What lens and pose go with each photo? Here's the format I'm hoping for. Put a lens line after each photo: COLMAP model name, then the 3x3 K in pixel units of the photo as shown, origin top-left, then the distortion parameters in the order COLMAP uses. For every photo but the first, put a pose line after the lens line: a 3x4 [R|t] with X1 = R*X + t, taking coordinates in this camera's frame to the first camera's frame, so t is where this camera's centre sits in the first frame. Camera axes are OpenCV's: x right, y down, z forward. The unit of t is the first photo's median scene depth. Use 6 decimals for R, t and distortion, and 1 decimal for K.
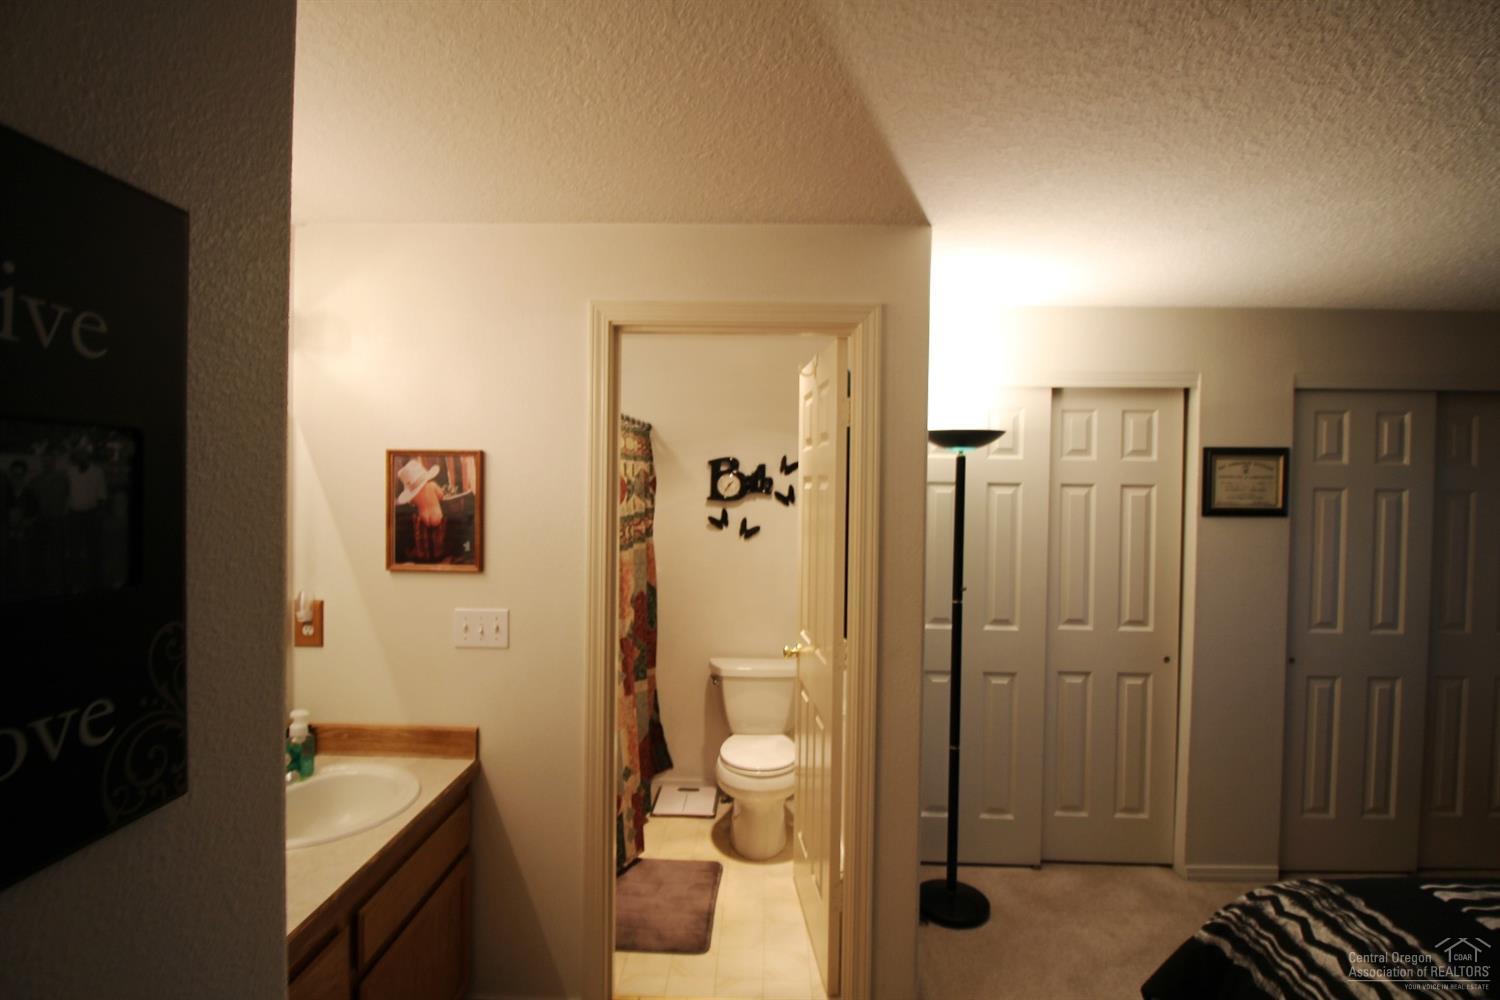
lens RADIAL K [[714.3, 0, 747.5], [0, 714.3, 496.9], [0, 0, 1]] dist [-0.000056, -0.011955]
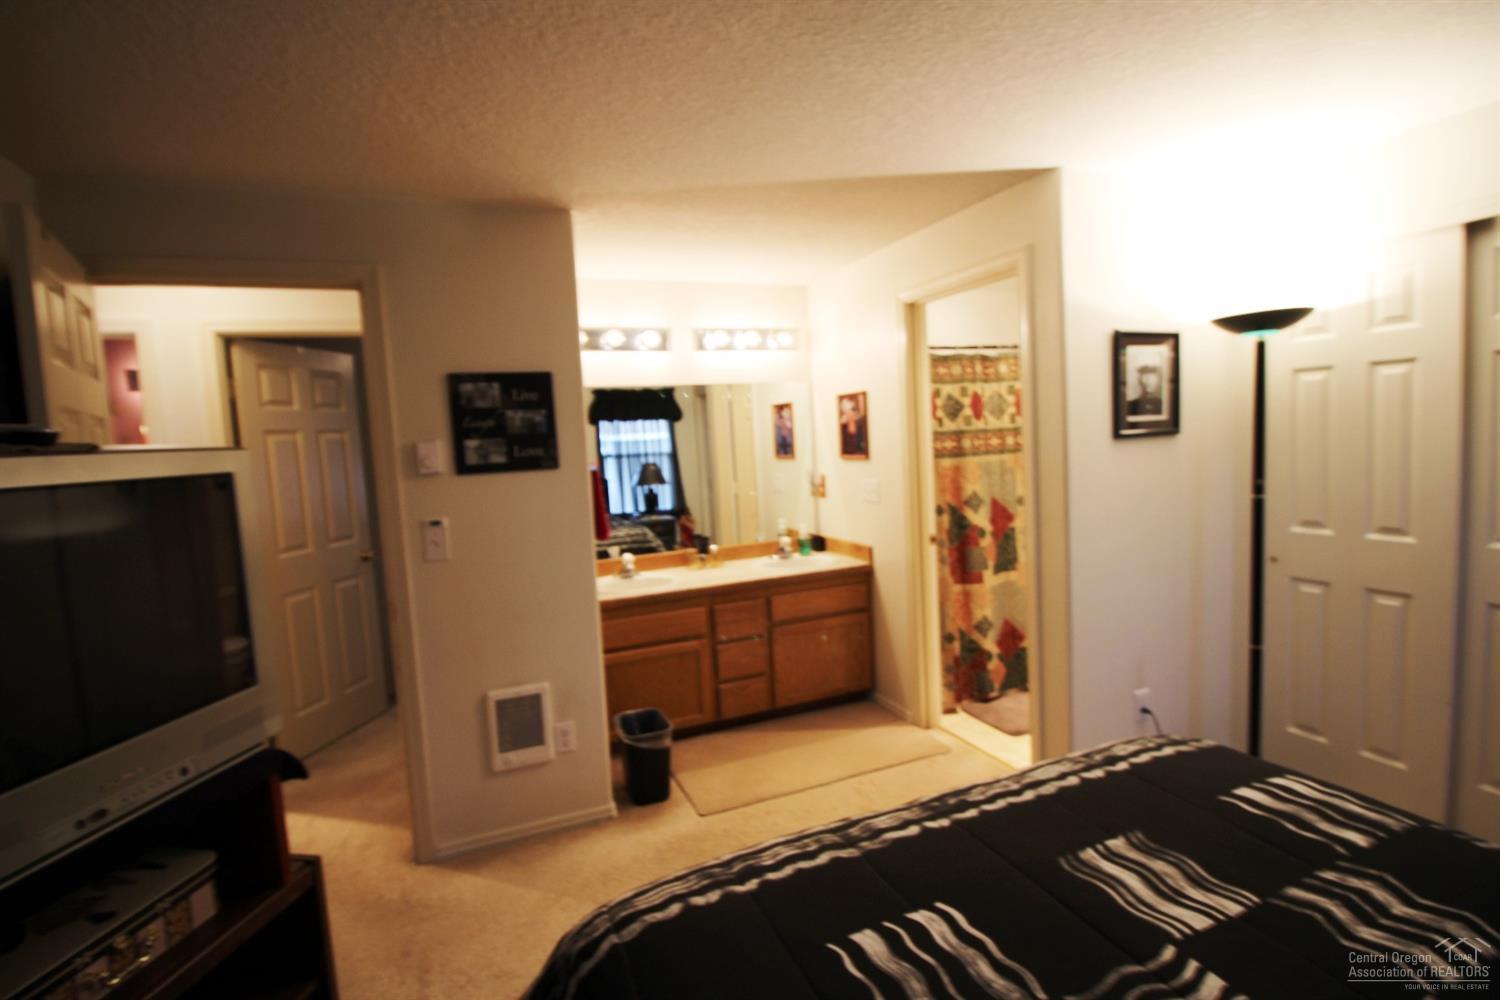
lens RADIAL K [[714.3, 0, 733.7], [0, 714.3, 502.9], [0, 0, 1]] dist [-0.000056, -0.011955]
pose [[0.392138, 0.050002, -0.918546, 0.825149], [0.047718, 0.996072, 0.074594, 0.047110], [0.918668, -0.073083, 0.388212, -0.010997]]
